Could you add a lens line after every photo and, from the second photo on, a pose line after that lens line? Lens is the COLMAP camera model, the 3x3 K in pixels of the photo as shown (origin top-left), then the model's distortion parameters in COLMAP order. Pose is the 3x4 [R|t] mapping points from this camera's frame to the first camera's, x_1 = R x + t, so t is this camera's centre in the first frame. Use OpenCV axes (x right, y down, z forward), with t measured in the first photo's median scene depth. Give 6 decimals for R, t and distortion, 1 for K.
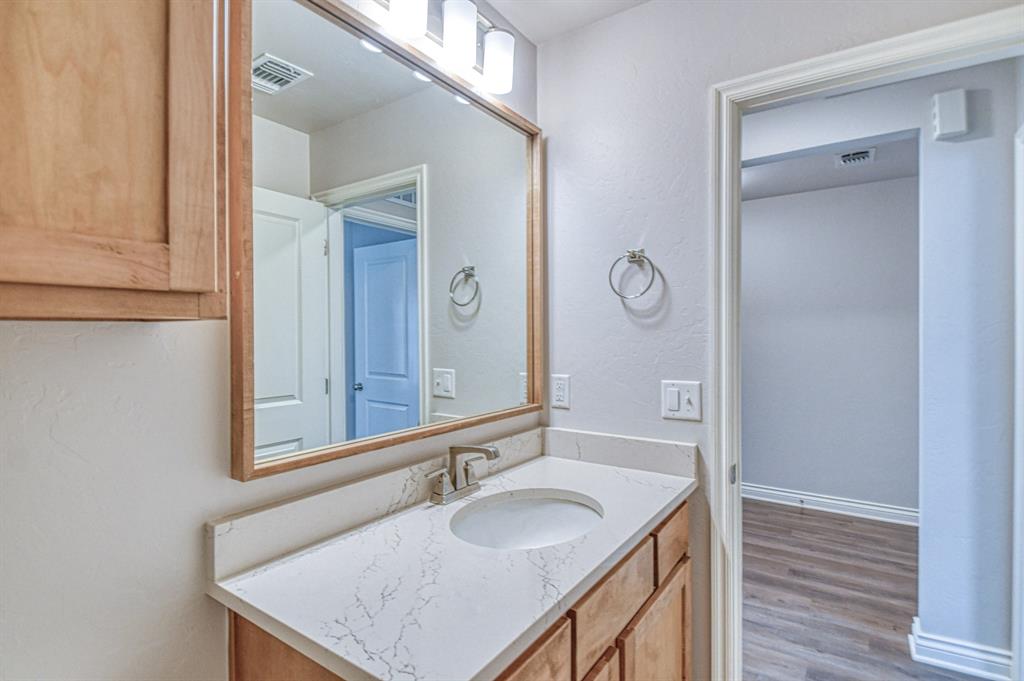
lens RADIAL K [[499.5, 0, 512.0], [0, 499.5, 340.5], [0, 0, 1]] dist [0.000068, -0.000148]
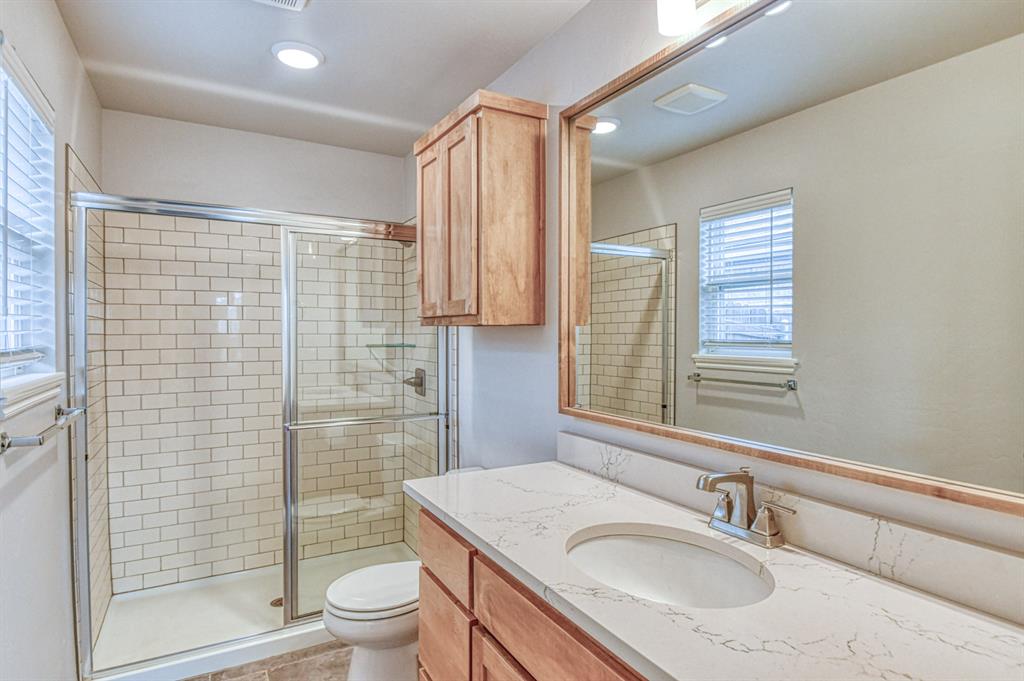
lens RADIAL K [[558.5, 0, 512.0], [0, 558.5, 340.5], [0, 0, 1]] dist [0.000035, -0.000026]
pose [[-0.442012, 0.021272, -0.896757, 1.126745], [-0.005029, 0.999644, 0.026192, -0.029326], [0.896995, 0.016087, -0.441747, 1.411145]]
